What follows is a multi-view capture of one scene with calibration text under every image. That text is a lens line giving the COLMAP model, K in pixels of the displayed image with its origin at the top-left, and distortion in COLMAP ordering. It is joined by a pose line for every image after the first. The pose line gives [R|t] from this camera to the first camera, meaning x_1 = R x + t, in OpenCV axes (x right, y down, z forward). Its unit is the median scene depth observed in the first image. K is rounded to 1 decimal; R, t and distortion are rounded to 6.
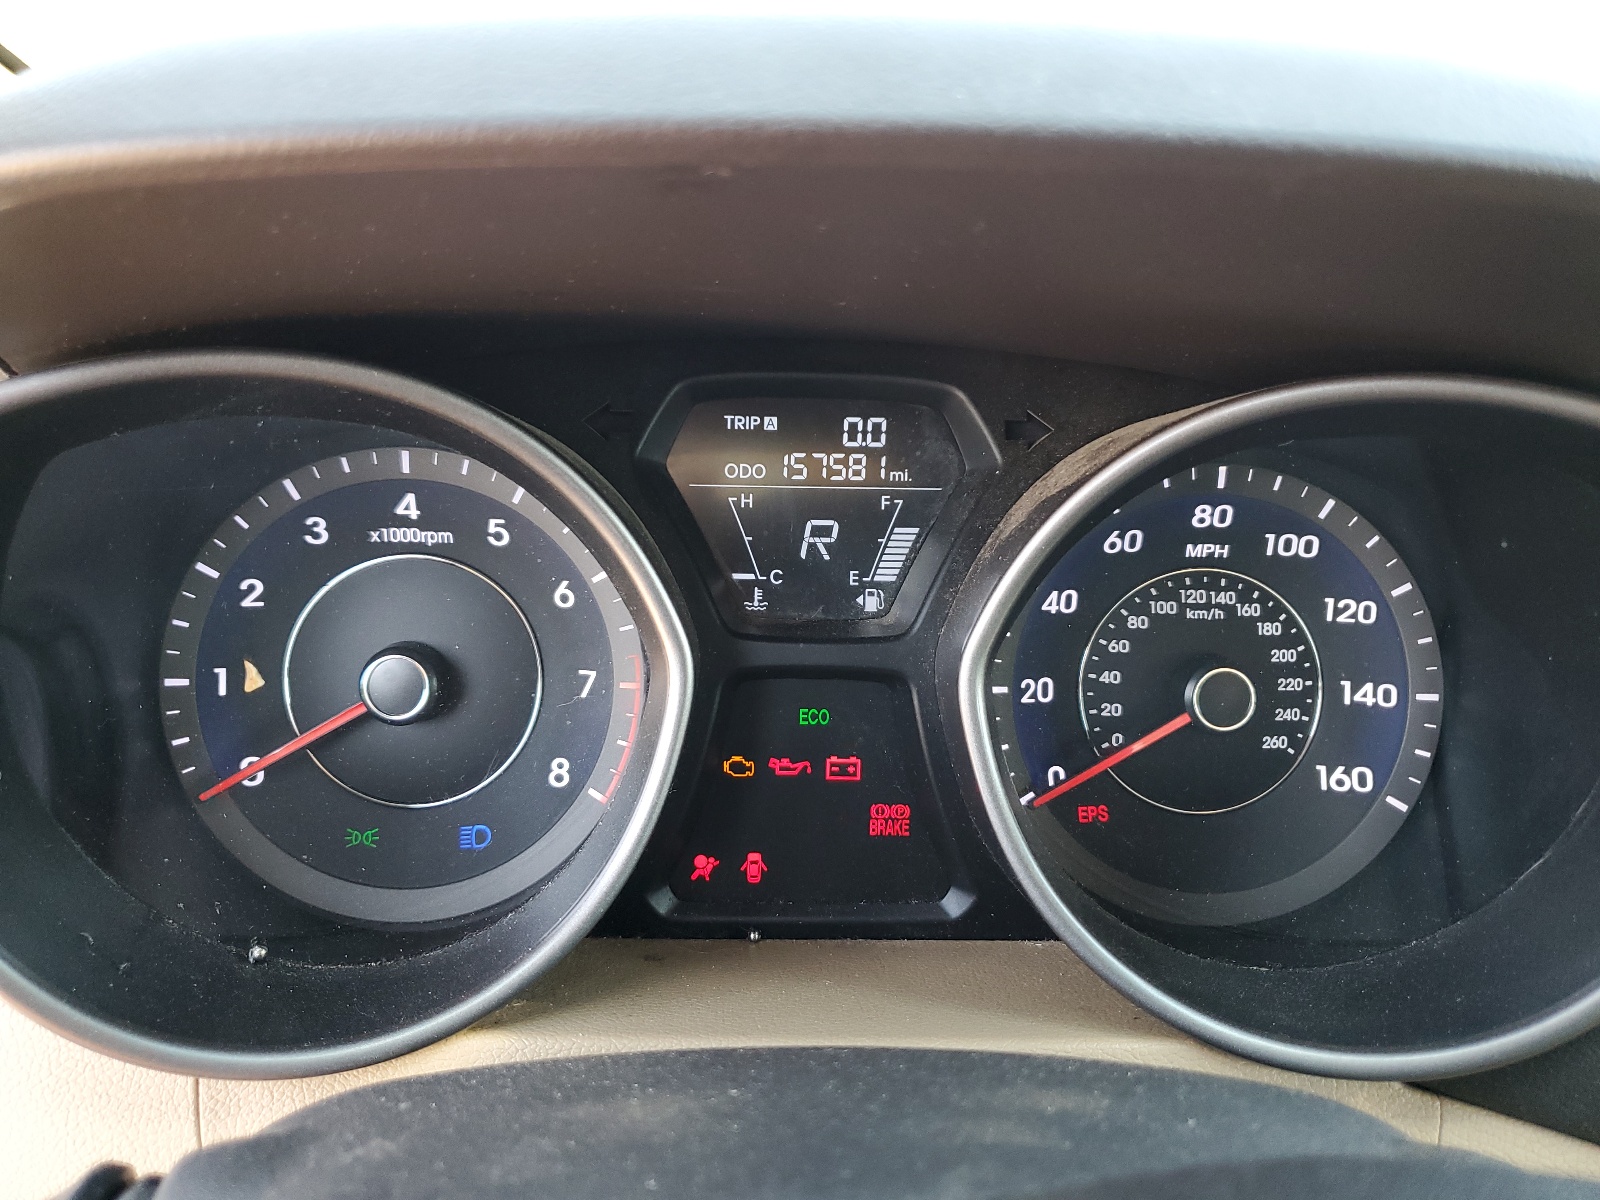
lens RADIAL K [[1215.8, 0, 799.9], [0, 1215.8, 600.1], [0, 0, 1]] dist [-0.002514, -0.000337]
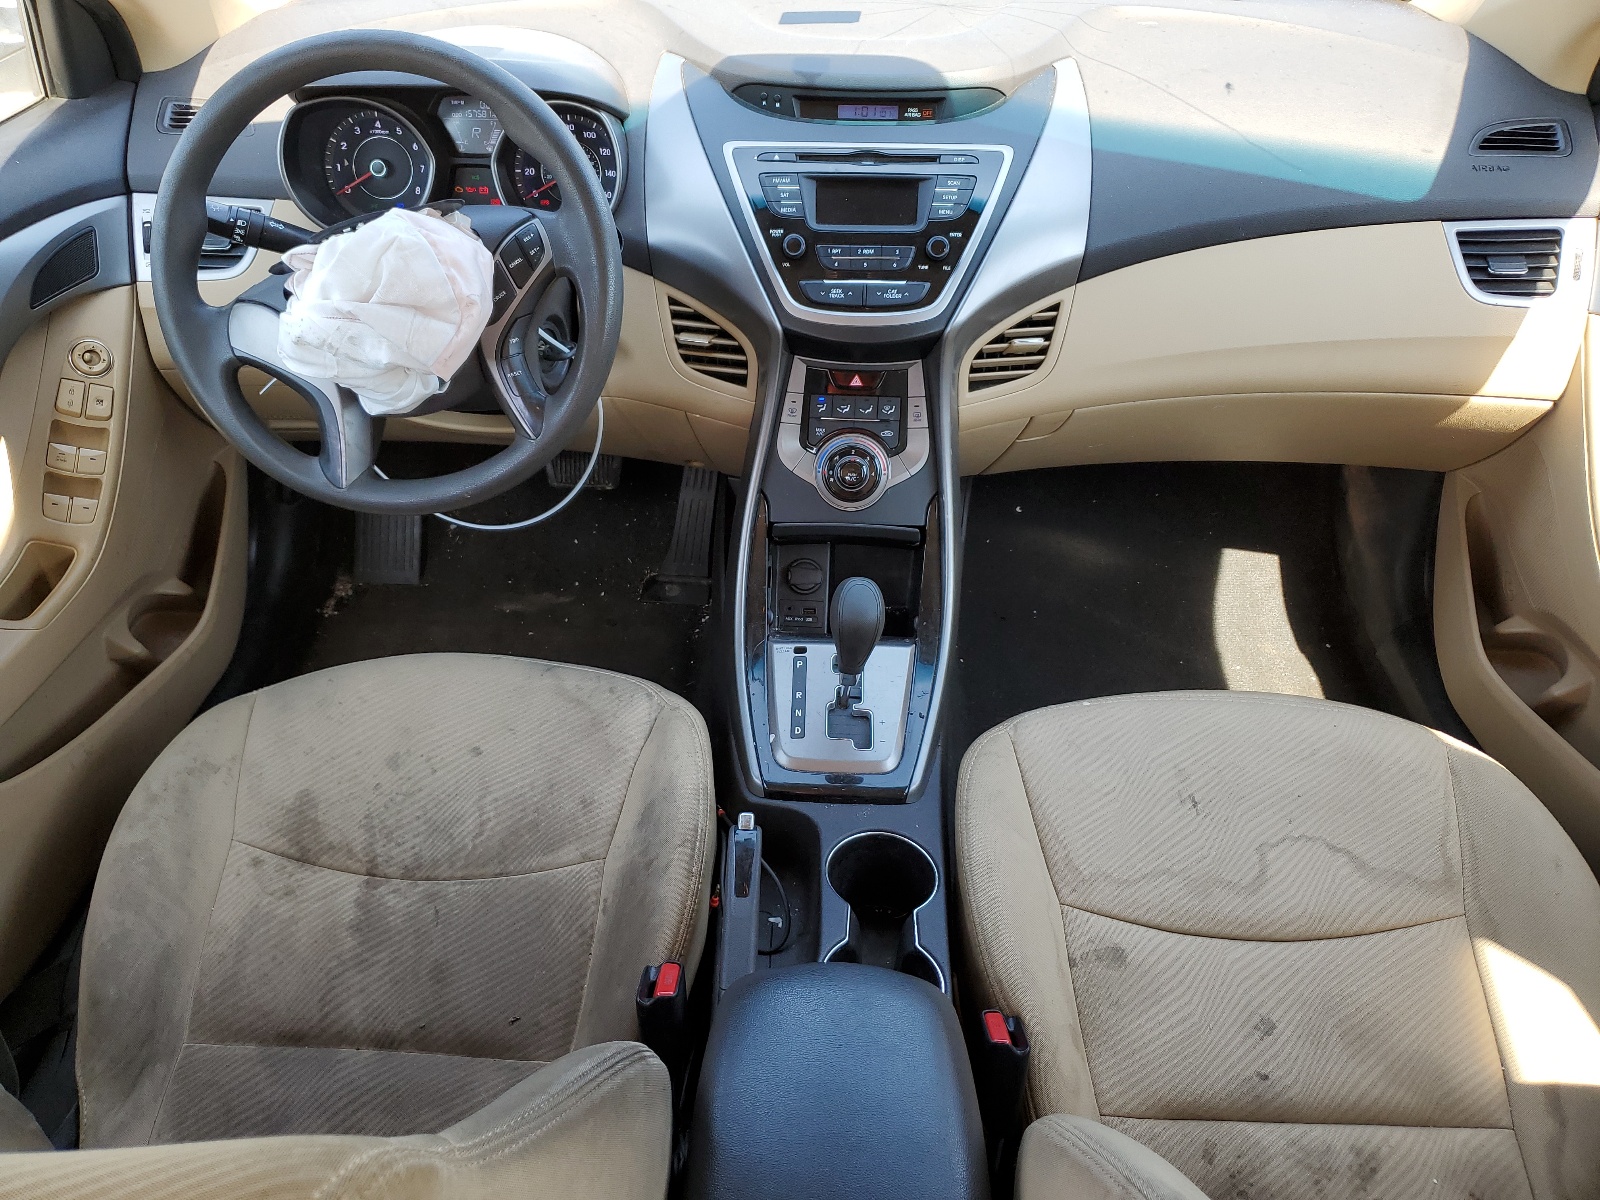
lens RADIAL K [[1215.8, 0, 799.7], [0, 1215.8, 599.4], [0, 0, 1]] dist [-0.002514, -0.000337]
pose [[0.998447, 0.021481, -0.051401, 1.410788], [-0.006884, 0.963171, 0.268800, 0.372793], [0.055282, -0.268029, 0.961823, -3.464968]]
